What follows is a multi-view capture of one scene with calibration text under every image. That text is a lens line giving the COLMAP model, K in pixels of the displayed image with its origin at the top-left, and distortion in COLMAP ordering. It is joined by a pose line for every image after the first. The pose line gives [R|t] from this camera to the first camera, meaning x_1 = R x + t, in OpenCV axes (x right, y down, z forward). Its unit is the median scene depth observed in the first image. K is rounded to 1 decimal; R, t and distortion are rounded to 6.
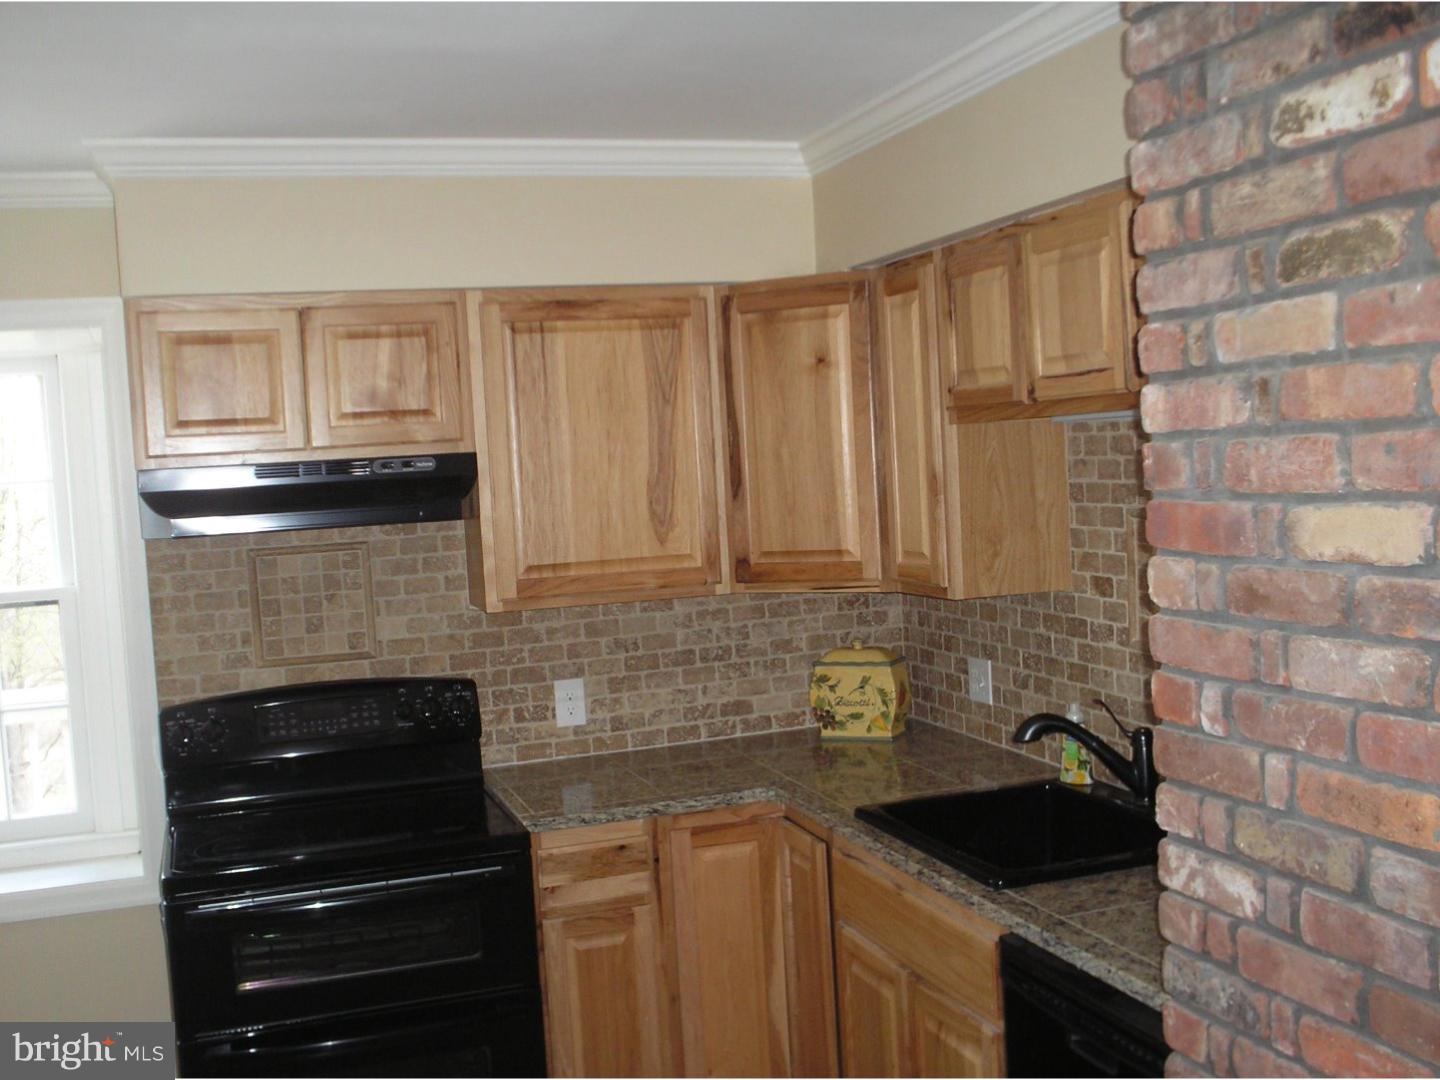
lens RADIAL K [[1544.4, 0, 694.0], [0, 1544.4, 557.3], [0, 0, 1]] dist [-0.056017, 0.010003]
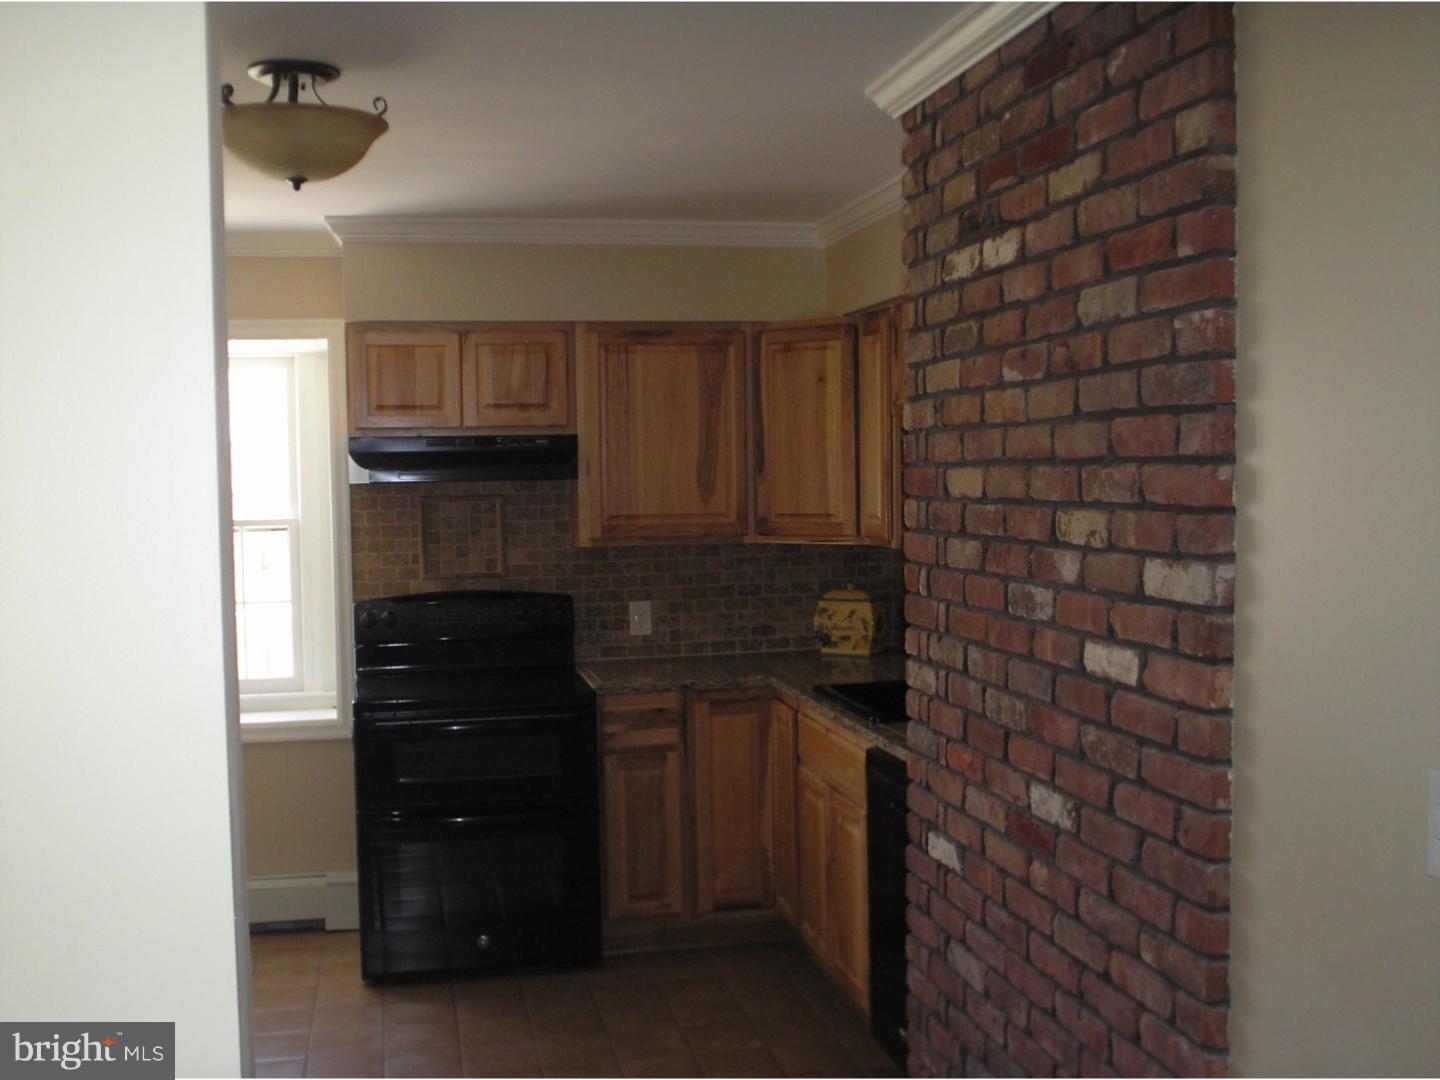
lens RADIAL K [[1544.4, 0, 694.0], [0, 1544.4, 557.3], [0, 0, 1]] dist [-0.056017, 0.010003]
pose [[0.992794, 0.046874, -0.110284, 0.132345], [-0.047048, 0.998892, 0.001022, 0.039941], [0.110210, 0.004174, 0.993900, -0.423643]]
